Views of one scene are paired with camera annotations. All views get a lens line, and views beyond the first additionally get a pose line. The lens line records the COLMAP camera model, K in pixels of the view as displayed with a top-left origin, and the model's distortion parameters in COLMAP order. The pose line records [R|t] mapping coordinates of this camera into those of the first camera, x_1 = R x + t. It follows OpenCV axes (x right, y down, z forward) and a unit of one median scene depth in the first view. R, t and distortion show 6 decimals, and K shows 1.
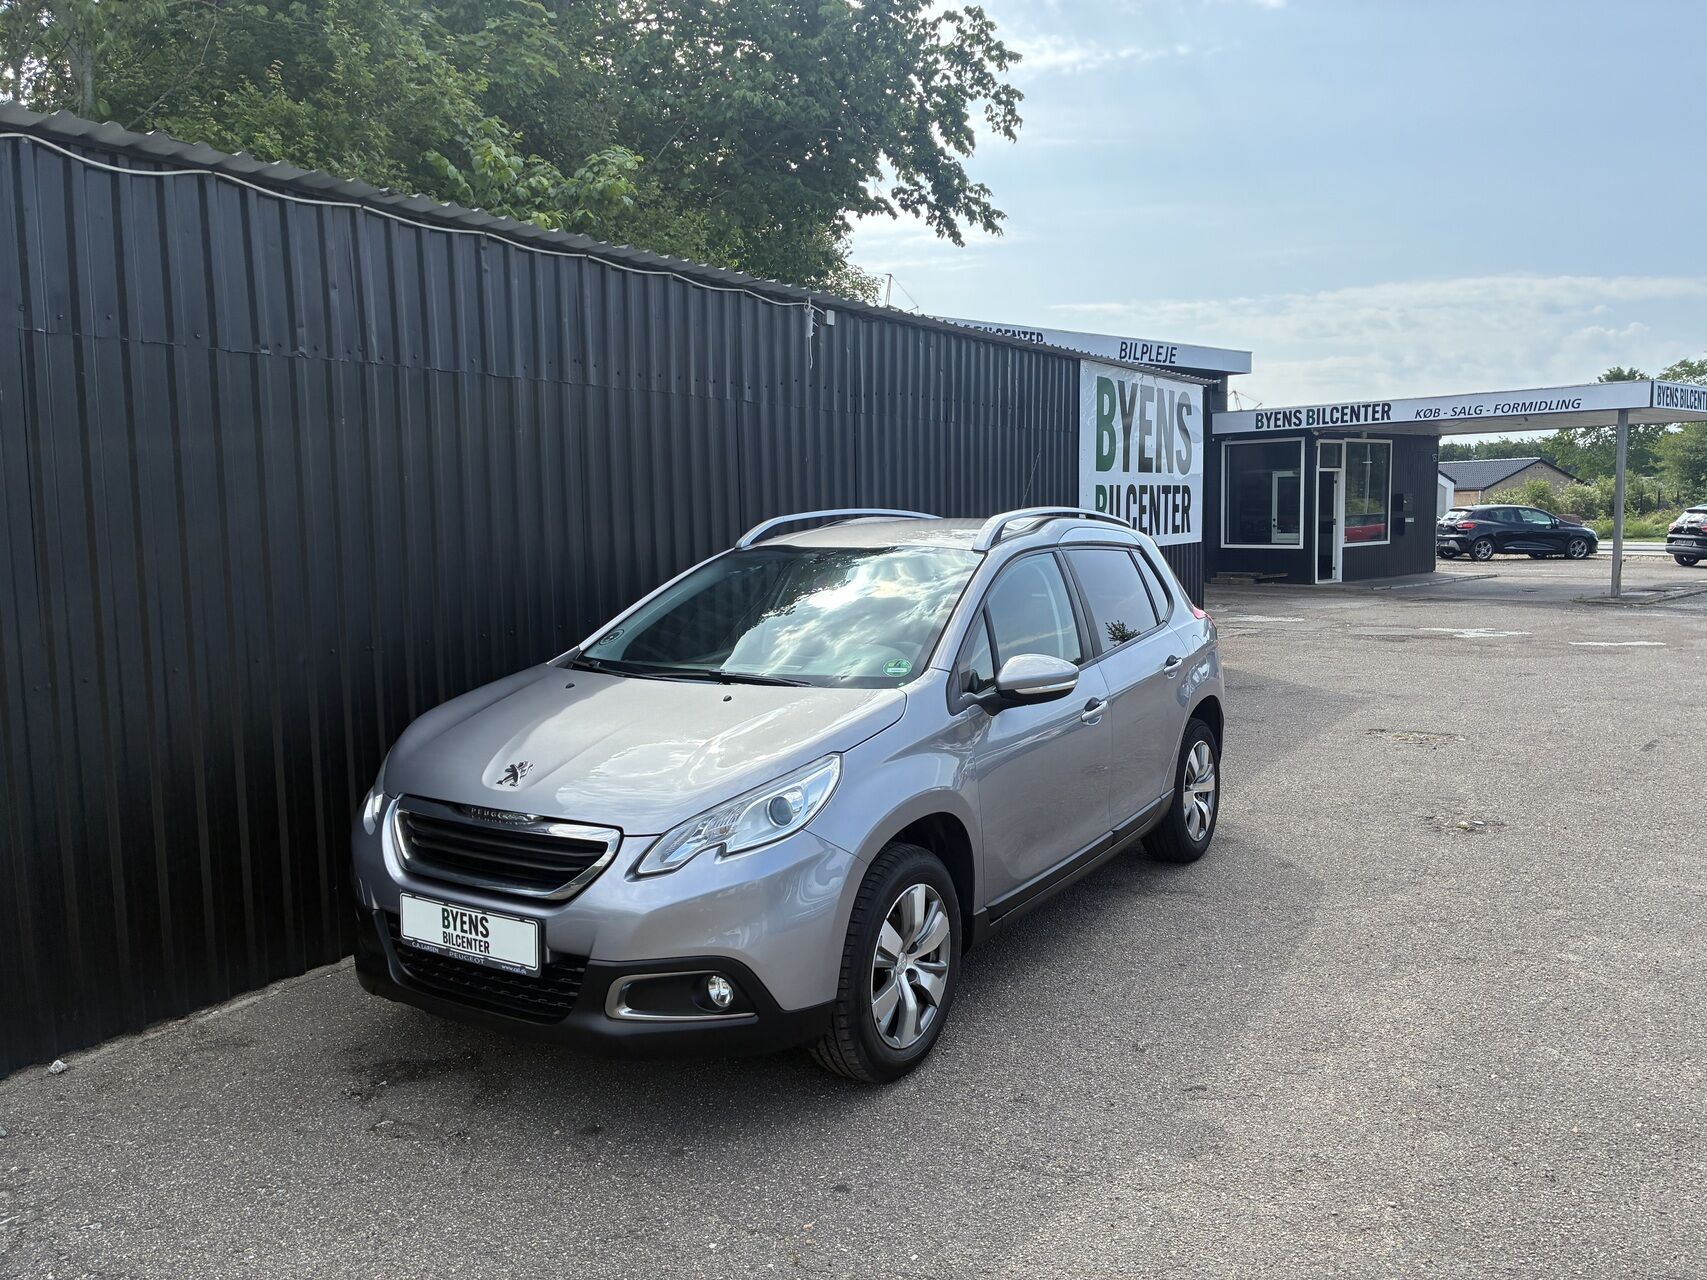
lens RADIAL K [[1300.2, 0, 861.4], [0, 1300.2, 639.1], [0, 0, 1]] dist [0.052223, -0.074294]
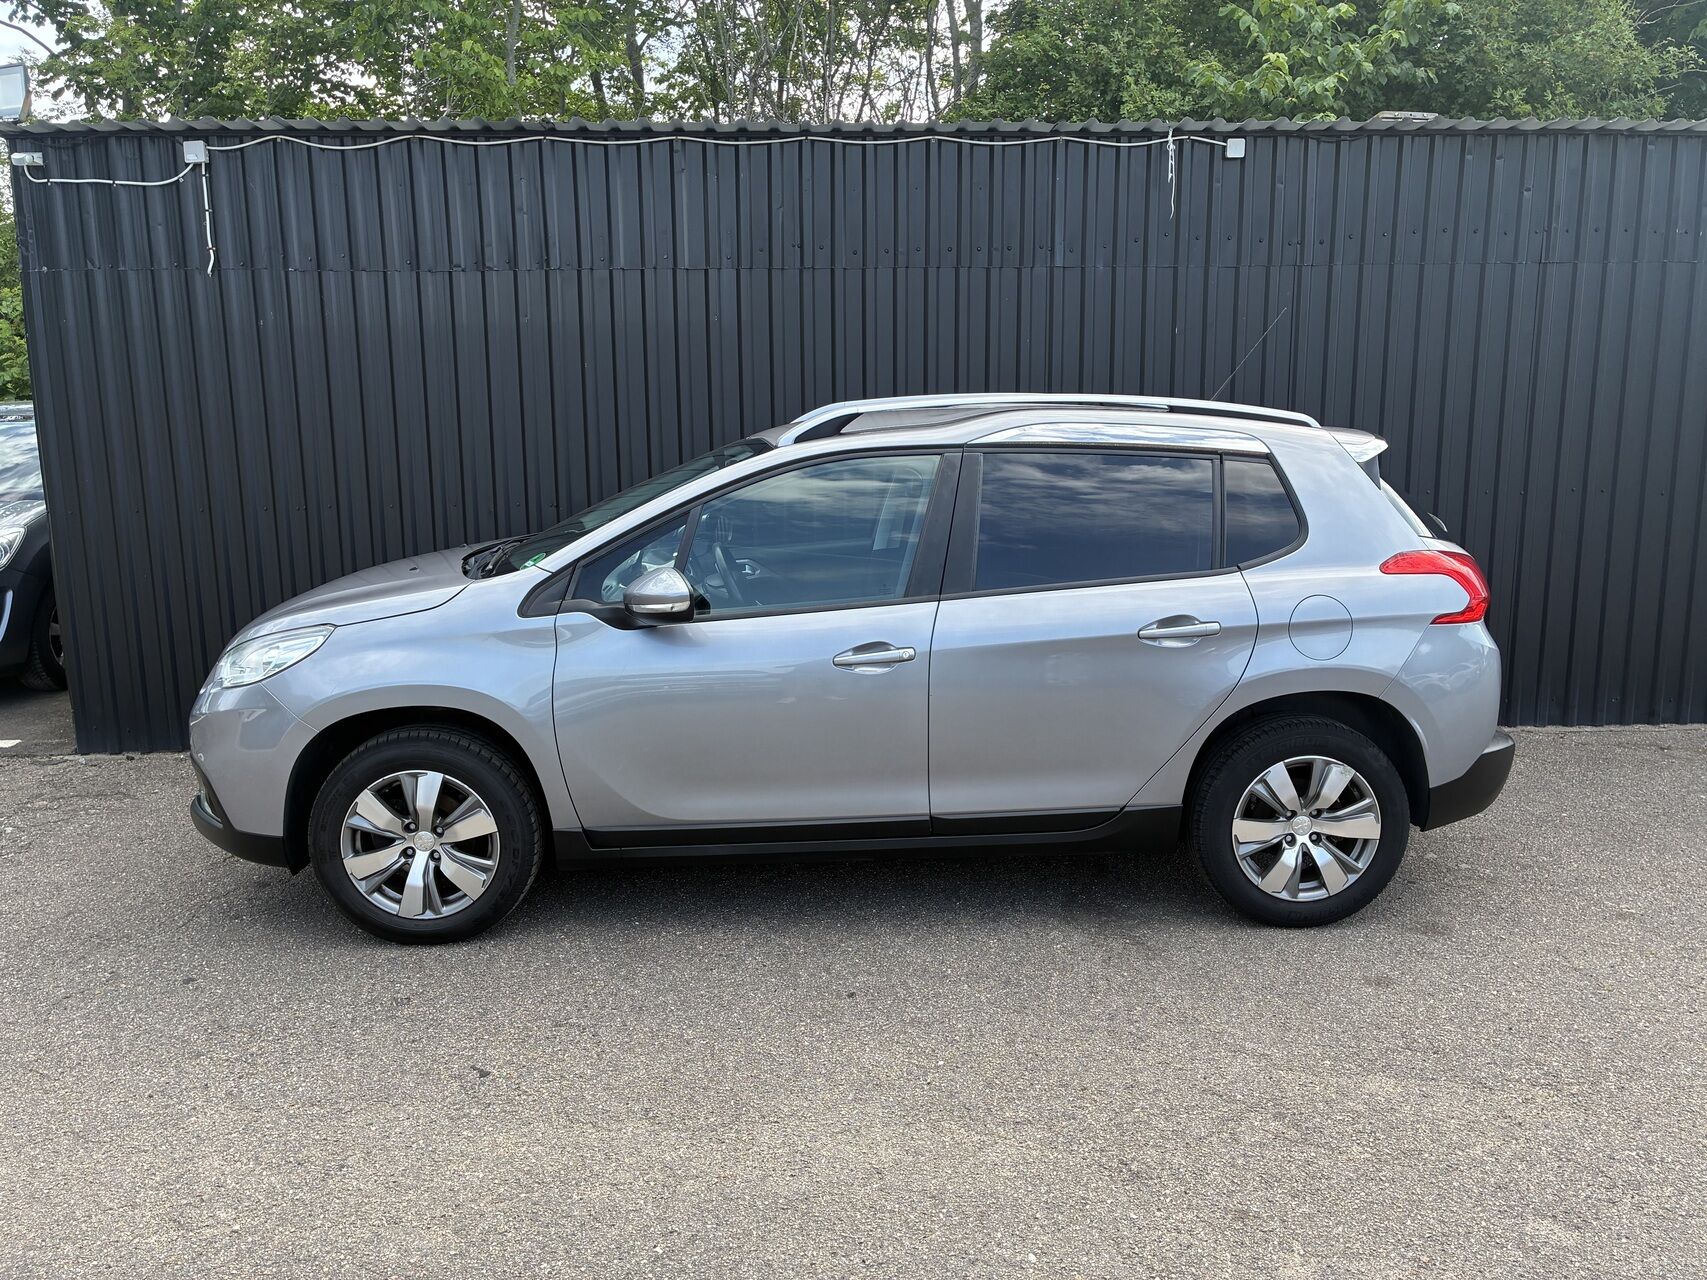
lens RADIAL K [[1308.1, 0, 854.5], [0, 1308.1, 599.5], [0, 0, 1]] dist [0.008999, 0.007703]
pose [[0.567186, 0.145741, -0.810592, 1.024300], [-0.084769, 0.989322, 0.118561, -0.093541], [0.819216, 0.001467, 0.573484, 0.670726]]
